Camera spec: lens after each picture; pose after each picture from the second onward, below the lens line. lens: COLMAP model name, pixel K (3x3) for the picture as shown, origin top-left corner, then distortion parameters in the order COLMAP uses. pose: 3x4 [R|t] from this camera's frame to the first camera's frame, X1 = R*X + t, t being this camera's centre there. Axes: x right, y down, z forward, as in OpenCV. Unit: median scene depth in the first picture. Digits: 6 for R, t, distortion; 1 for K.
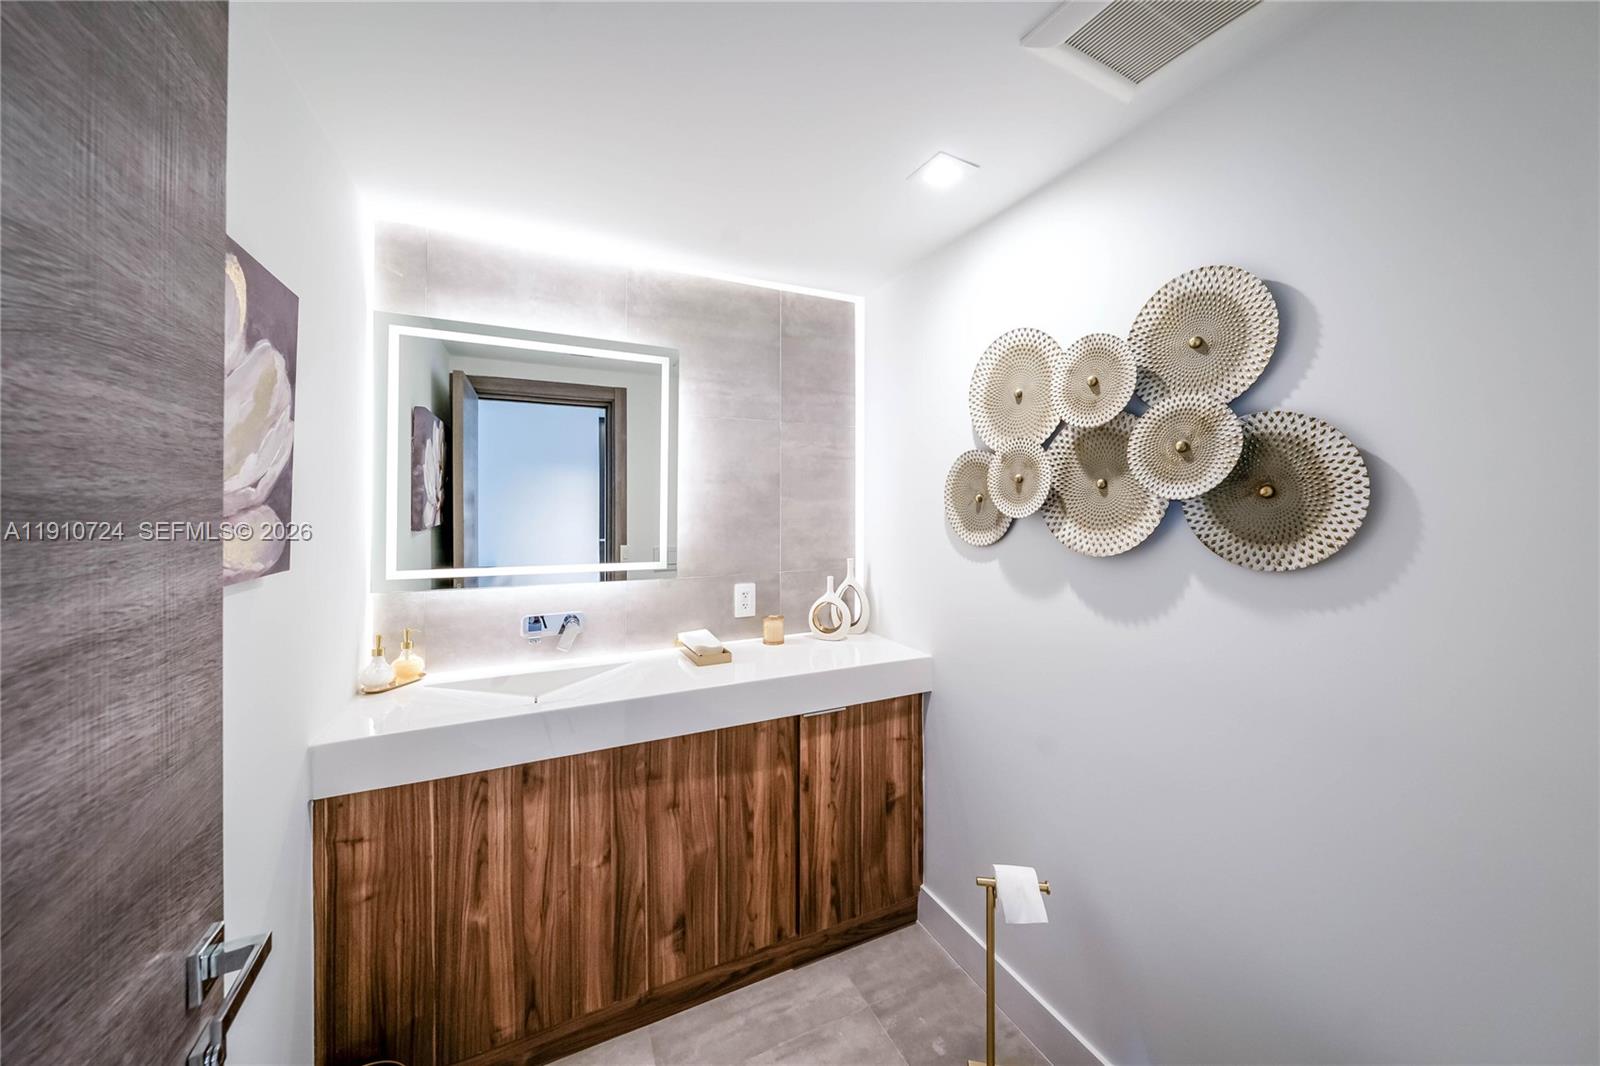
lens RADIAL K [[565.6, 0, 800.8], [0, 565.6, 514.6], [0, 0, 1]] dist [0.000304, -0.000120]
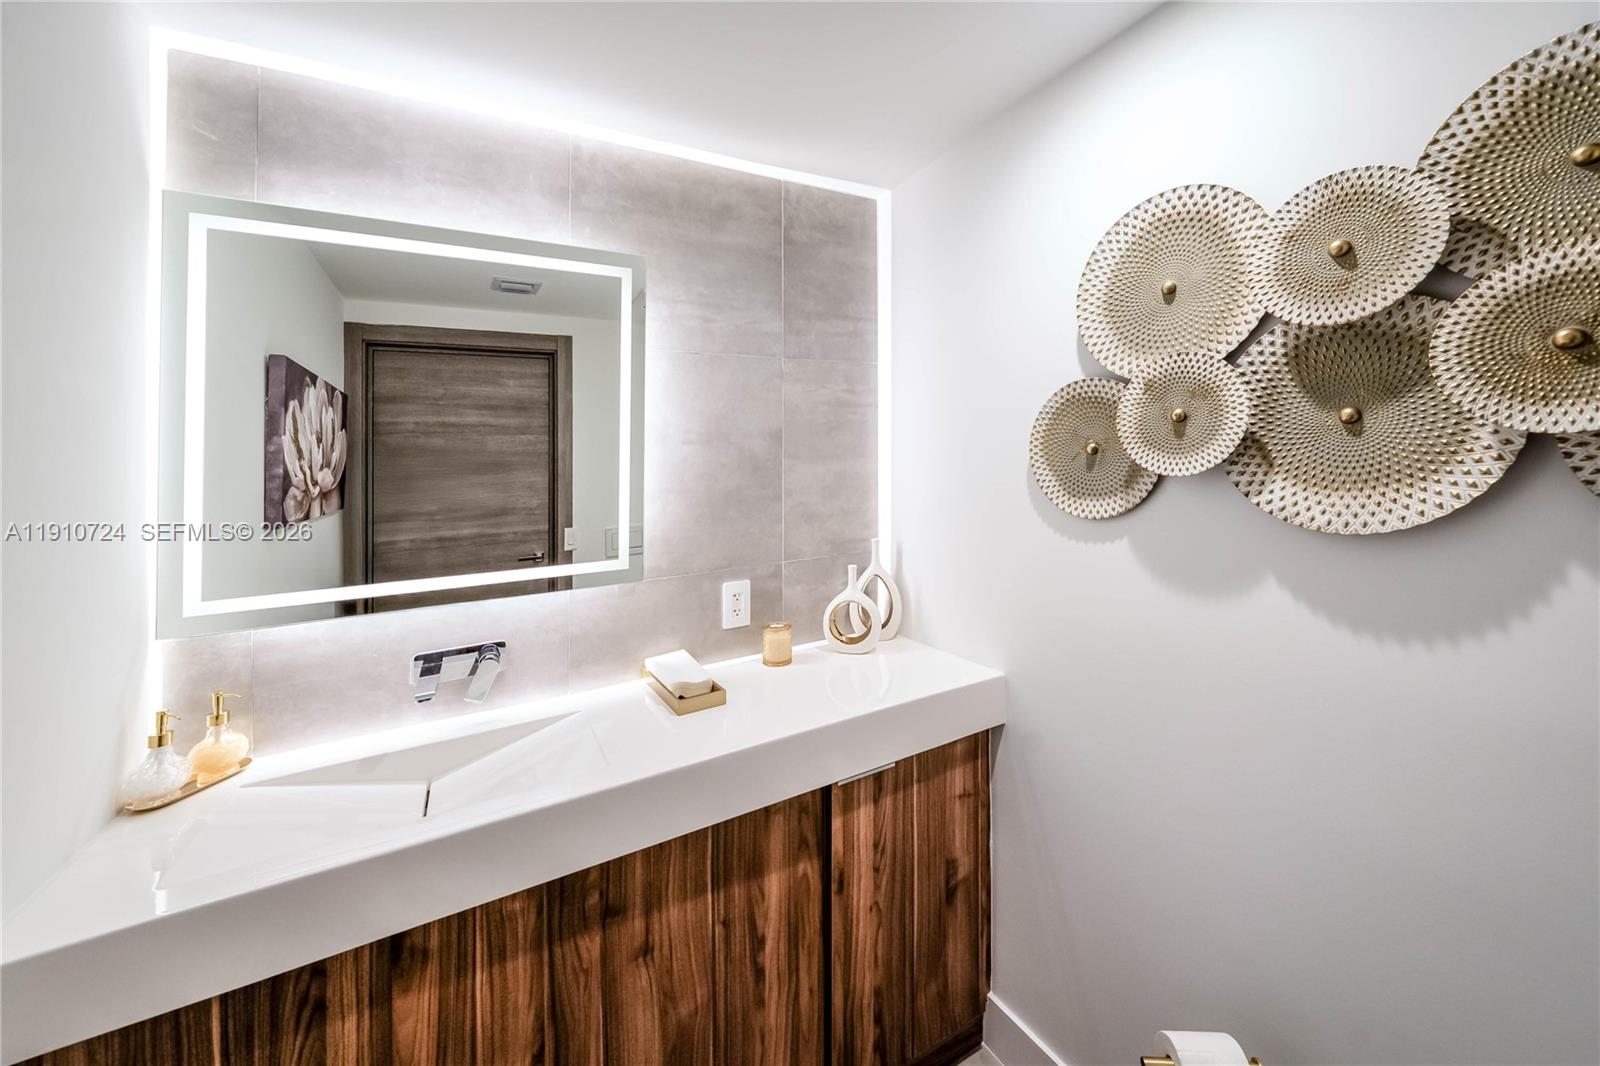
lens RADIAL K [[606.5, 0, 795.7], [0, 606.5, 402.4], [0, 0, 1]] dist [-0.002682, -0.000351]
pose [[0.997754, -0.037152, 0.055746, -0.066347], [0.043799, 0.991417, -0.123186, -0.008334], [-0.050691, 0.125351, 0.990817, 0.223317]]
